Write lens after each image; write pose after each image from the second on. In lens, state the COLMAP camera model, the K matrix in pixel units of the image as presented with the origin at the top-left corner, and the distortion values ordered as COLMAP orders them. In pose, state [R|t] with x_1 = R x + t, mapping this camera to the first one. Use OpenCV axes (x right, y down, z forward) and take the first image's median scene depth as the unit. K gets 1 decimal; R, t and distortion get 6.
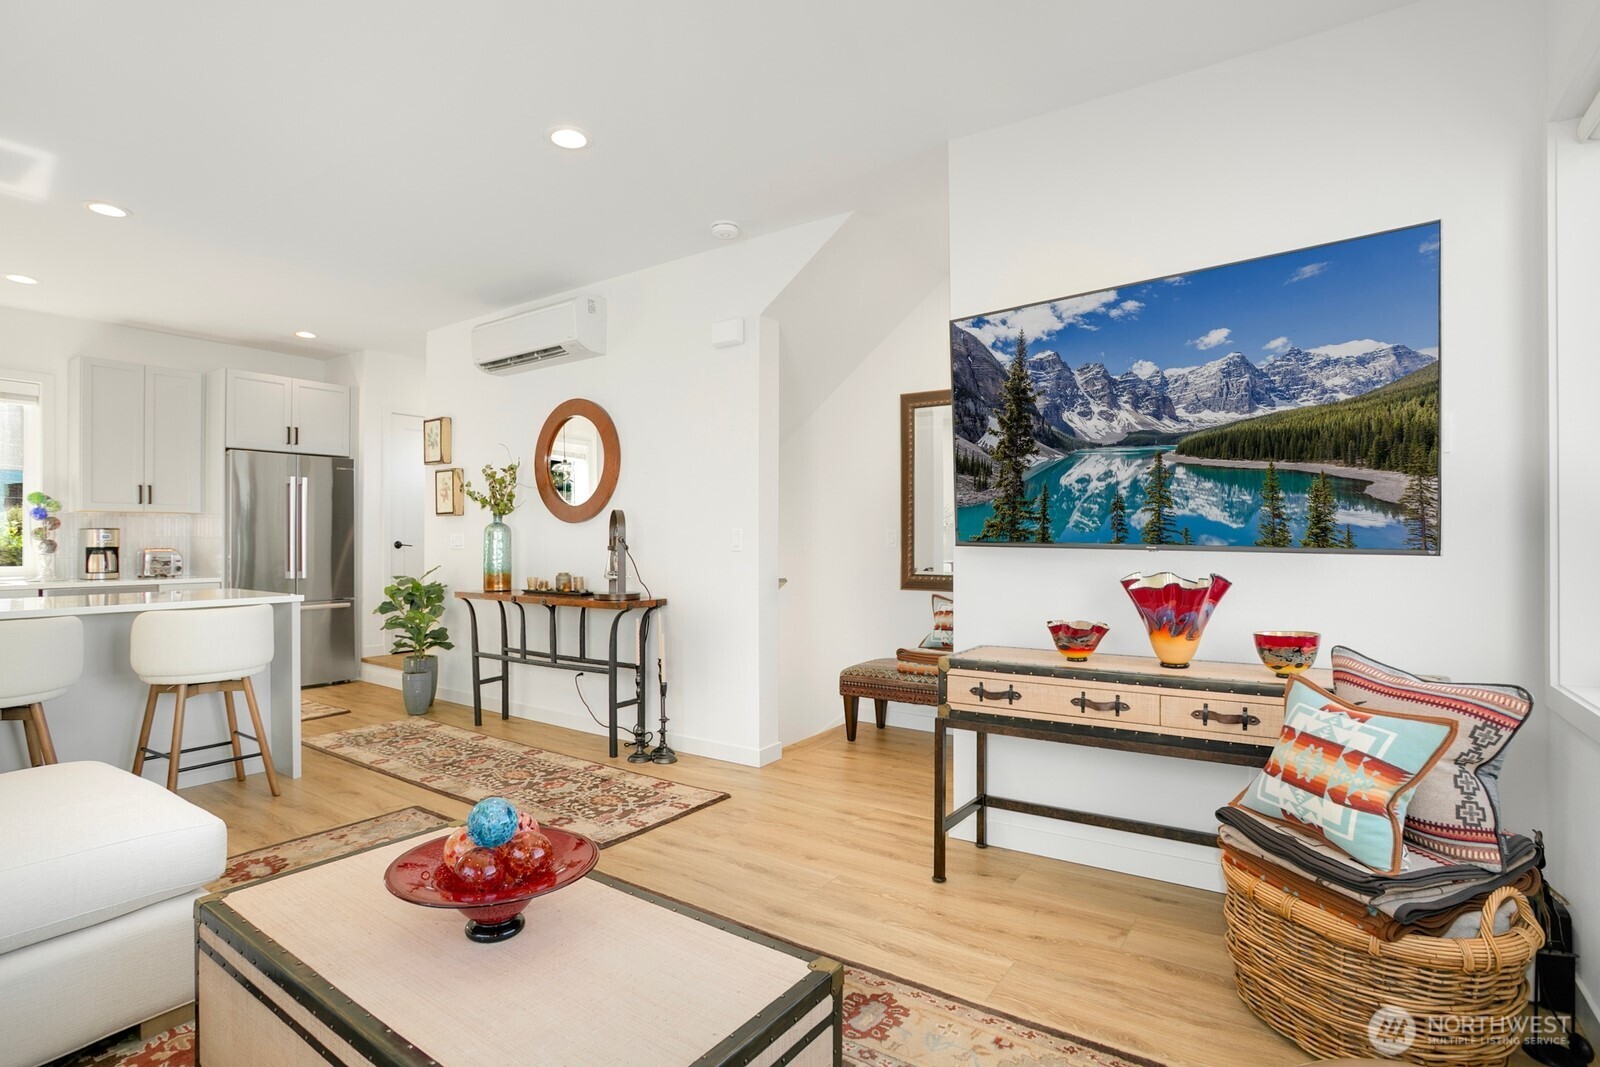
lens RADIAL K [[796.8, 0, 800.0], [0, 796.8, 533.5], [0, 0, 1]] dist [-0.075660, 0.035815]
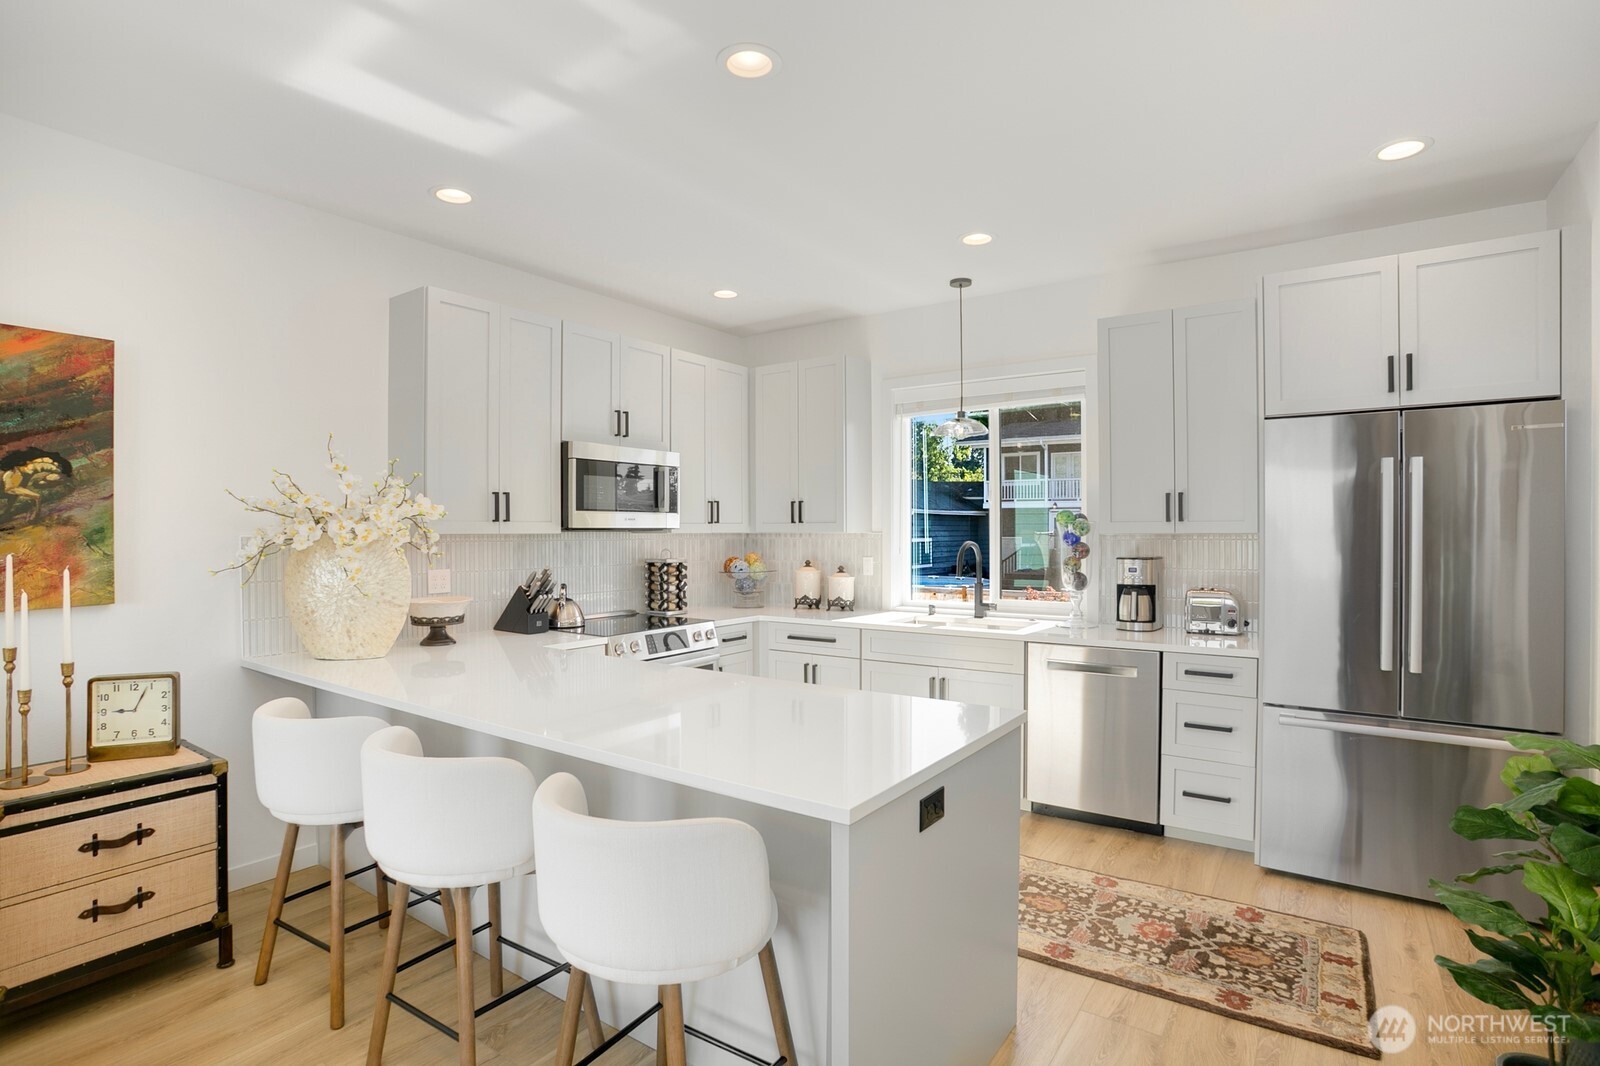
lens RADIAL K [[827.5, 0, 800.0], [0, 827.5, 533.0], [0, 0, 1]] dist [-0.003494, 0.000568]
pose [[0.000369, 0.004073, -0.999992, -0.271048], [0.011058, 0.999931, 0.004077, -0.064489], [0.999939, -0.011060, 0.000324, 1.238673]]
